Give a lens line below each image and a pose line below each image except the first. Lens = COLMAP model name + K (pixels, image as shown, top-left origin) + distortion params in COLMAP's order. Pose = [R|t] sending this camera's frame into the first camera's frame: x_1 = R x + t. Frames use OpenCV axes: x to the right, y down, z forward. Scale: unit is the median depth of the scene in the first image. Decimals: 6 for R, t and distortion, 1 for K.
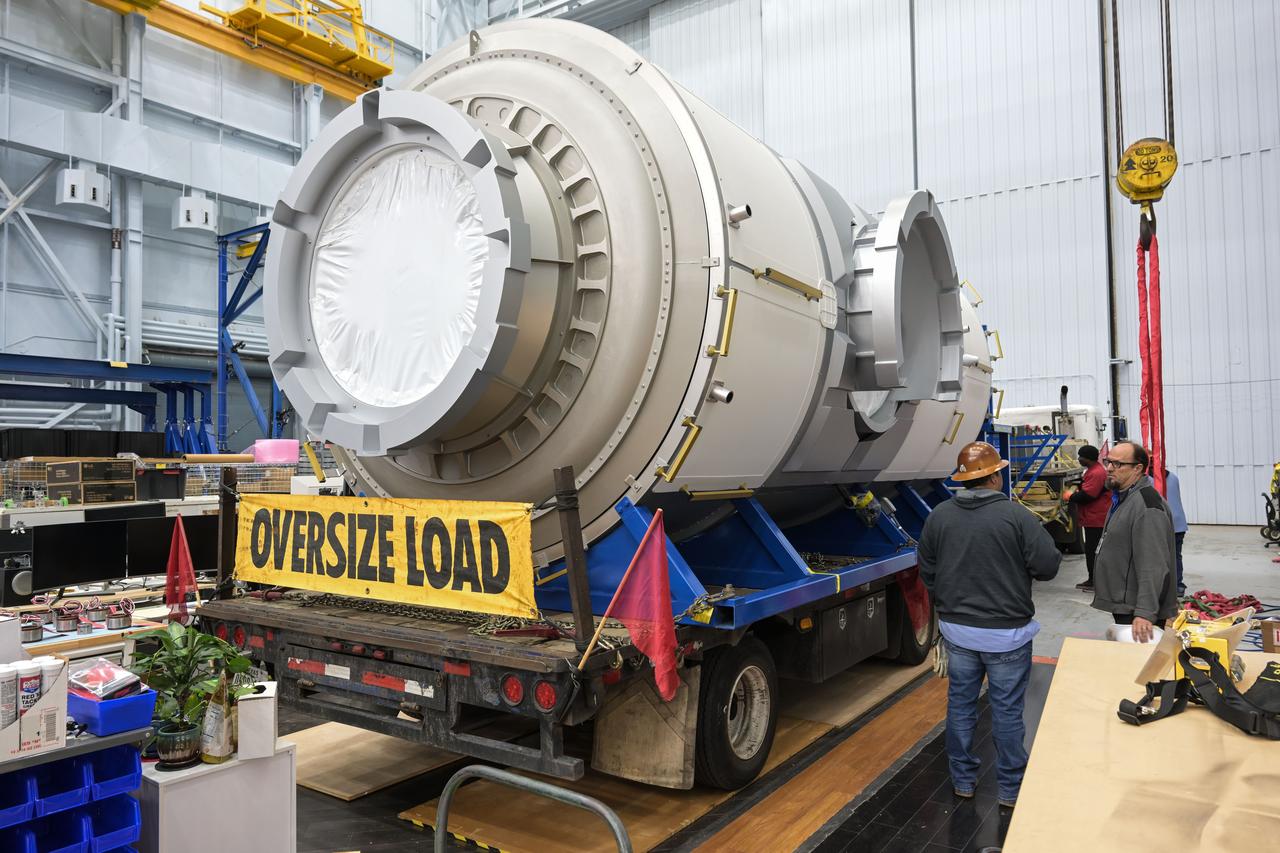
lens RADIAL K [[889.5, 0, 640.0], [0, 889.5, 426.5], [0, 0, 1]] dist [0.058218, -0.001277]
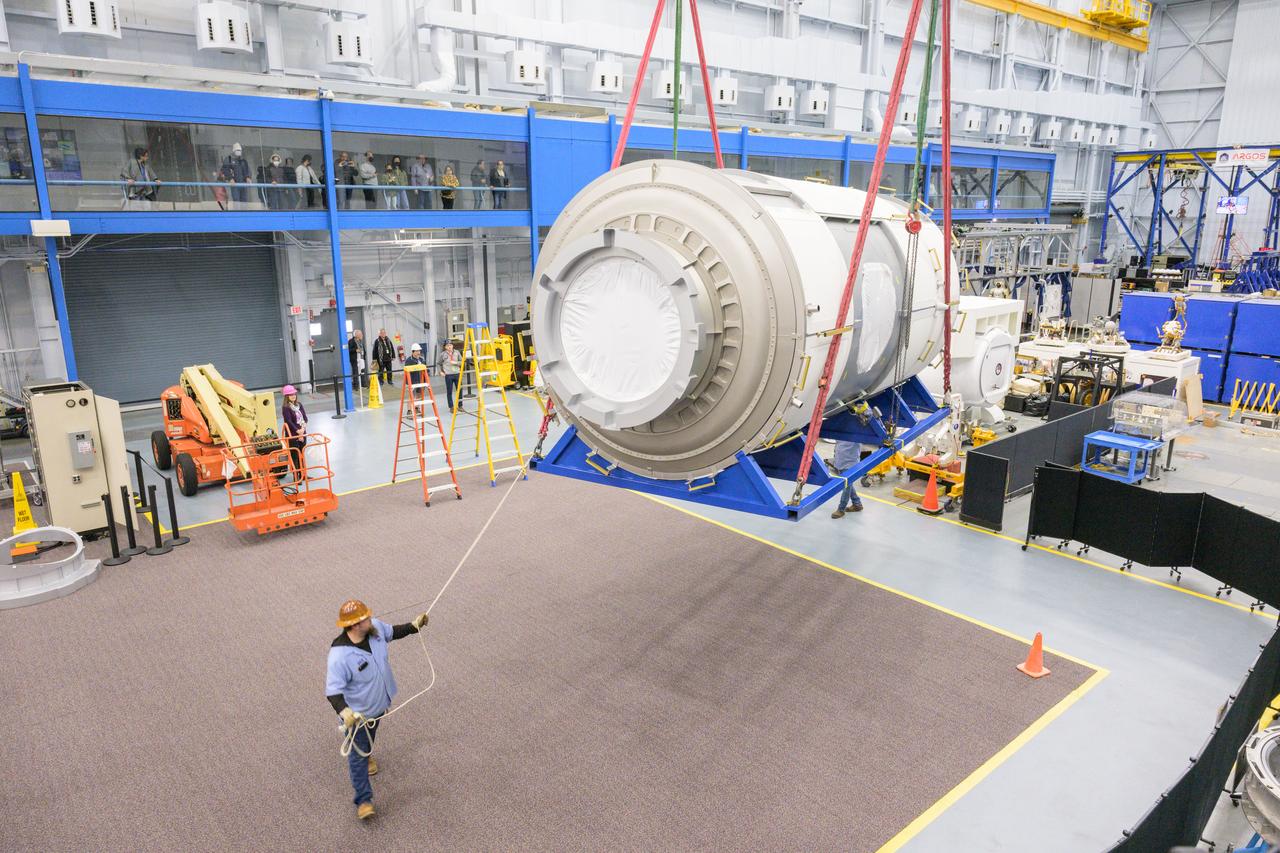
lens RADIAL K [[889.5, 0, 640.0], [0, 889.5, 426.5], [0, 0, 1]] dist [0.058218, -0.001277]
pose [[0.999711, 0.012461, 0.020542, -0.272812], [-0.017155, 0.968815, 0.247192, -0.436625], [-0.016821, -0.247473, 0.968749, -0.823467]]
